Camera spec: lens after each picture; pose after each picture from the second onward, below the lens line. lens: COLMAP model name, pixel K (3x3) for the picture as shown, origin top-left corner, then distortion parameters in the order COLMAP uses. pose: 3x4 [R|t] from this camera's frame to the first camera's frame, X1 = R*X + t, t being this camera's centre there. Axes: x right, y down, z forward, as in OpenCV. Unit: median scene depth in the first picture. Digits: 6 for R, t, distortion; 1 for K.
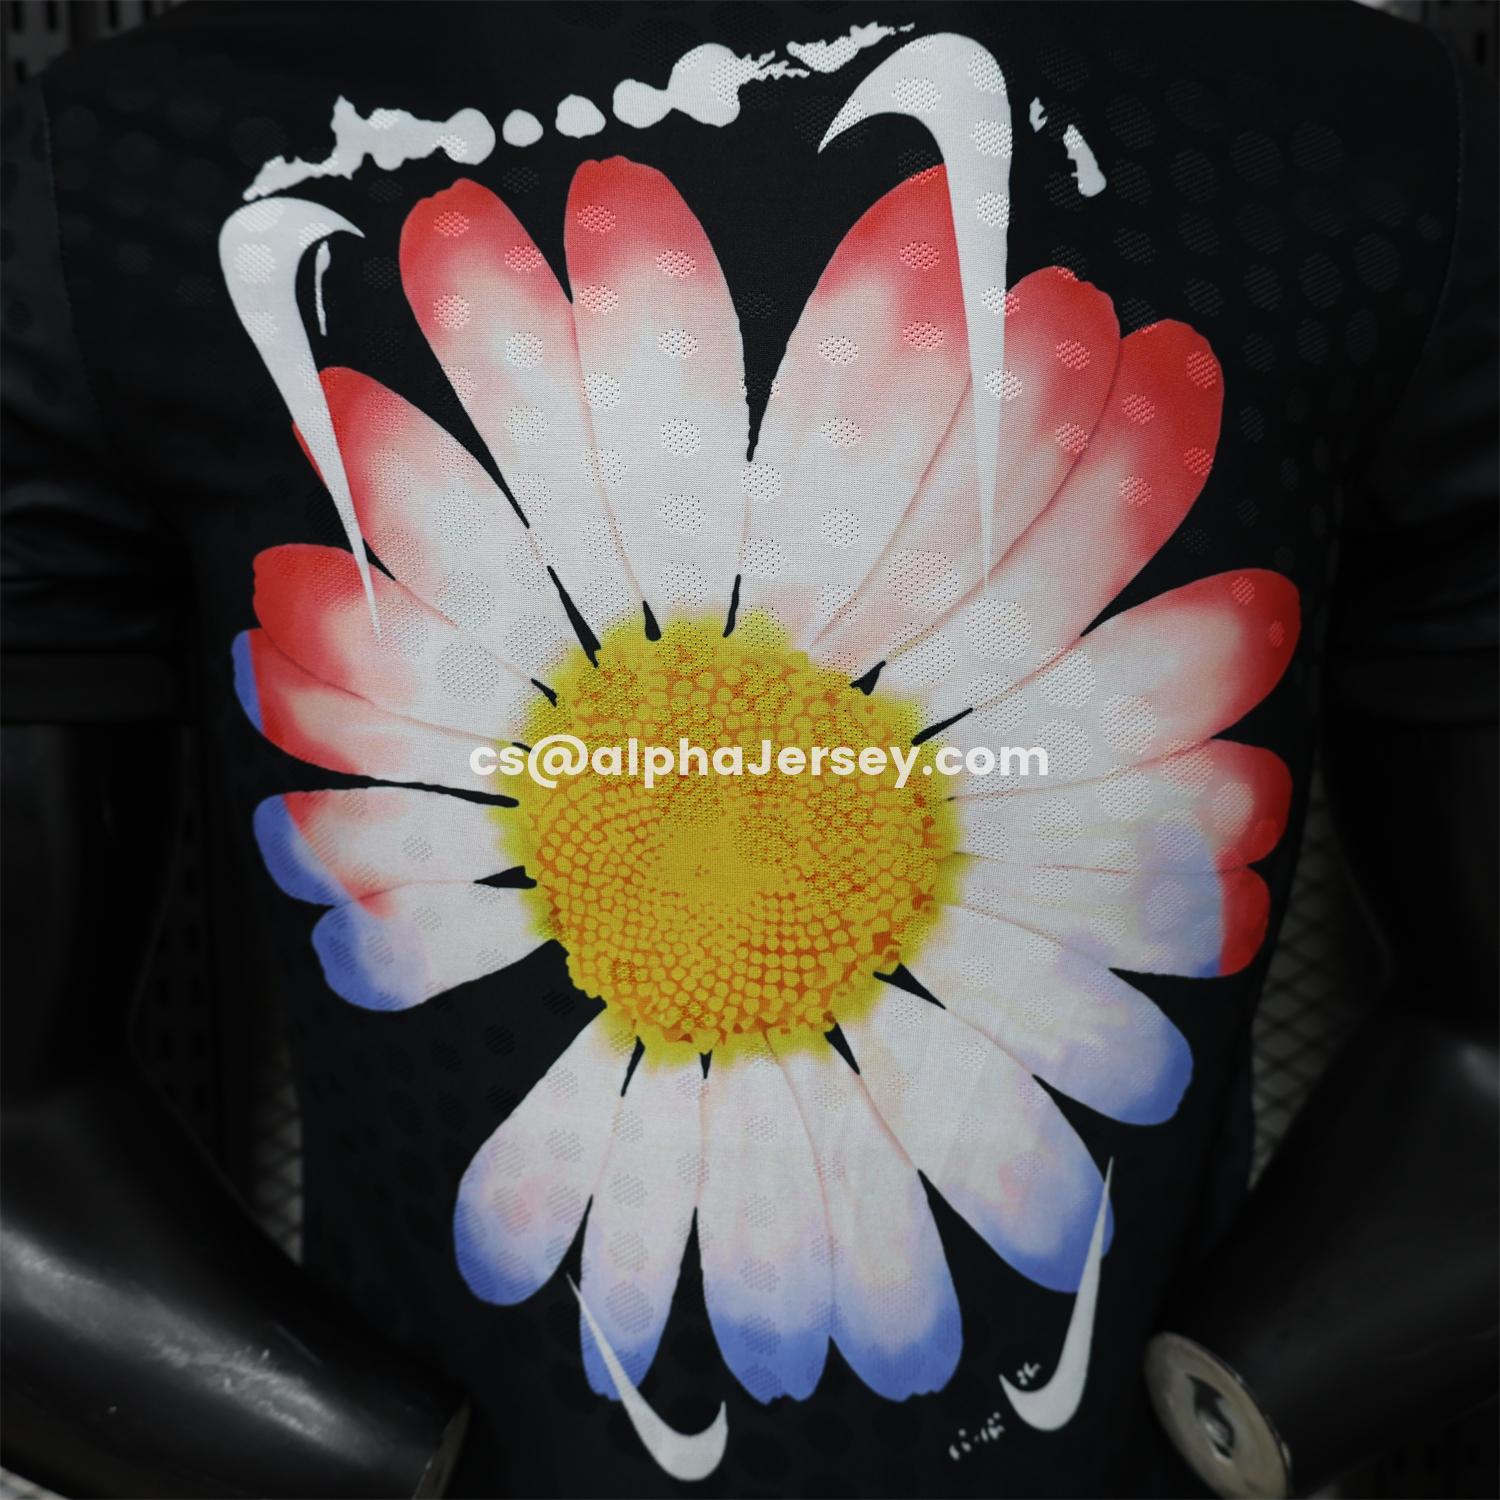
lens RADIAL K [[1581.2, 0, 751.6], [0, 1581.2, 771.8], [0, 0, 1]] dist [0.004435, 0.023376]
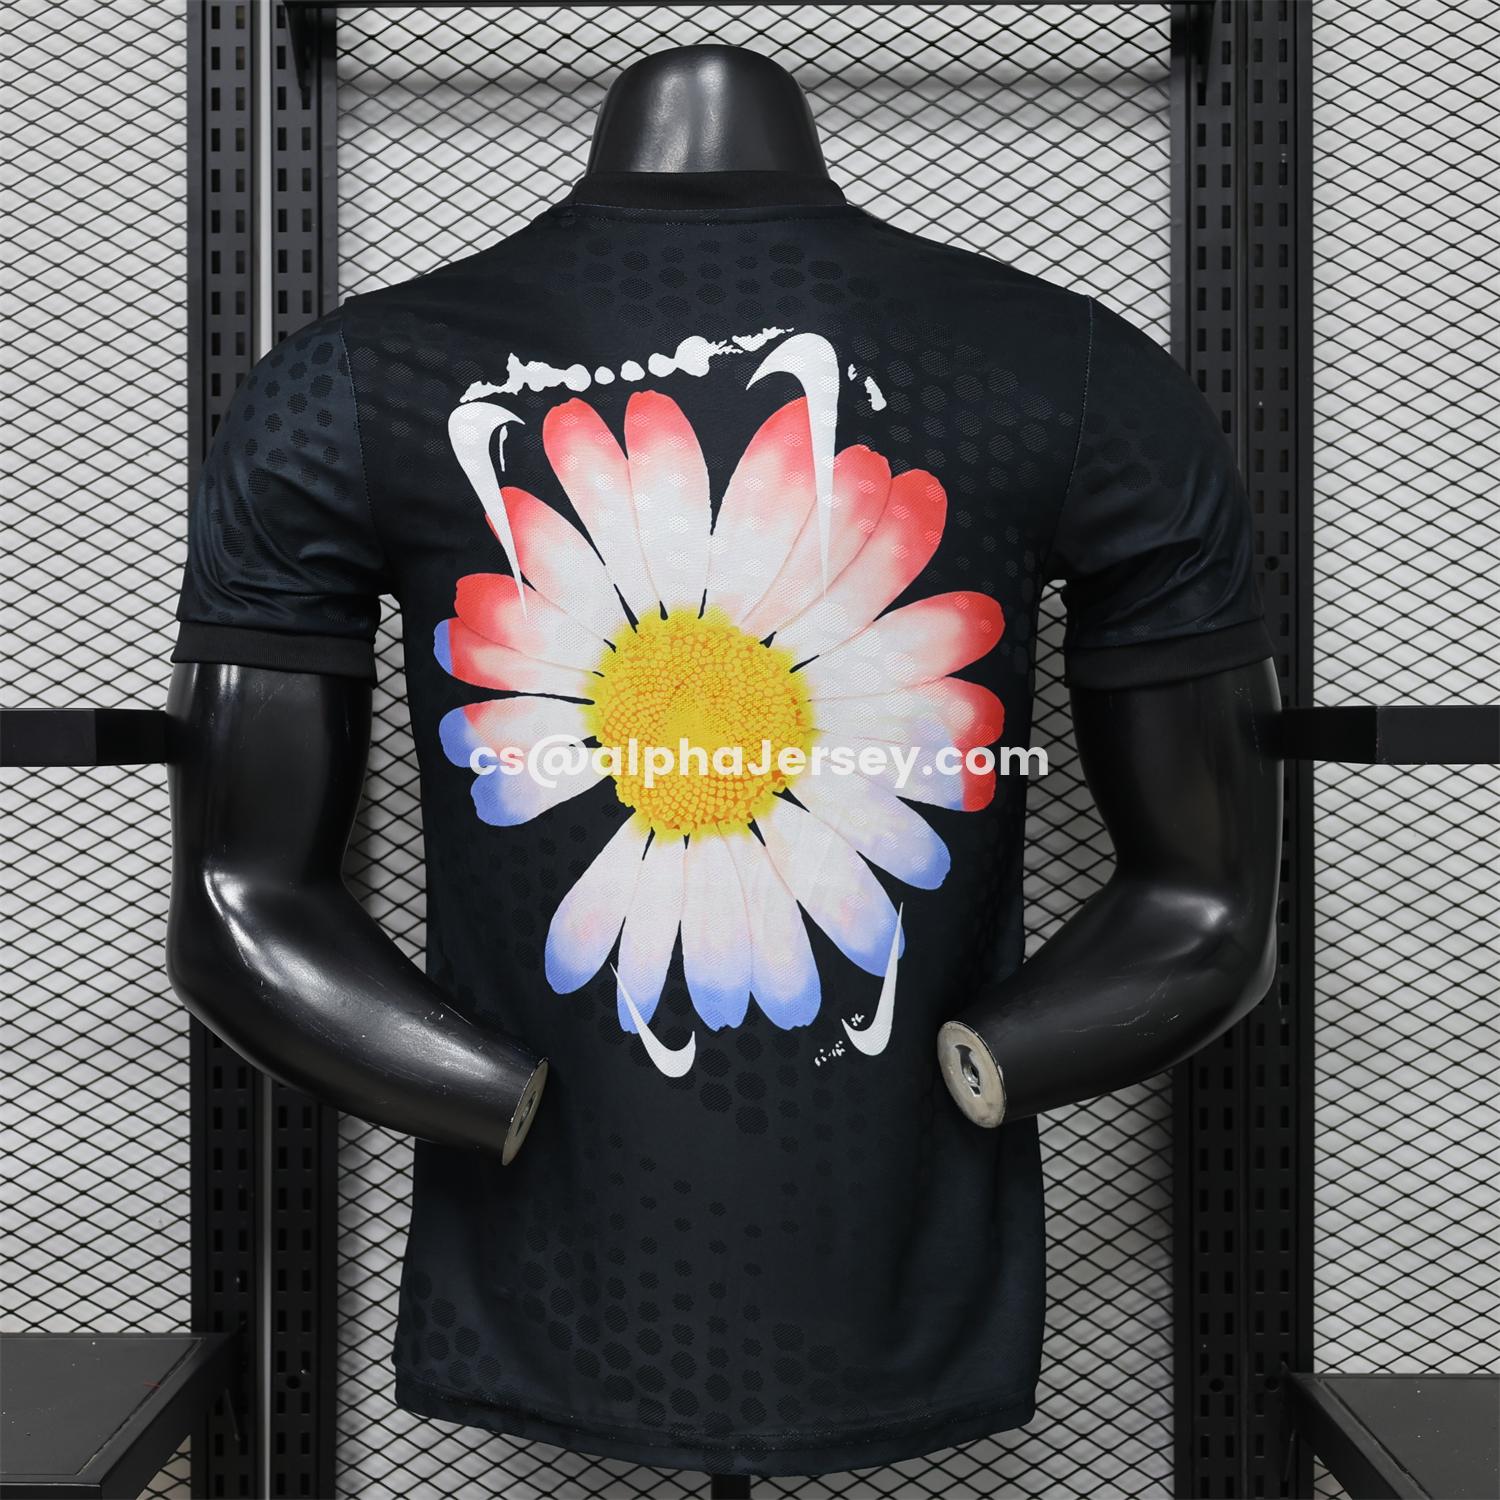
lens RADIAL K [[2180.0, 0, 750.0], [0, 2180.0, 750.0], [0, 0, 1]] dist [-0.004165, -0.011442]
pose [[0.999943, 0.010685, 0.000444, 0.048136], [-0.010610, 0.996358, -0.084602, 0.310052], [-0.001346, 0.084592, 0.996415, -1.735956]]
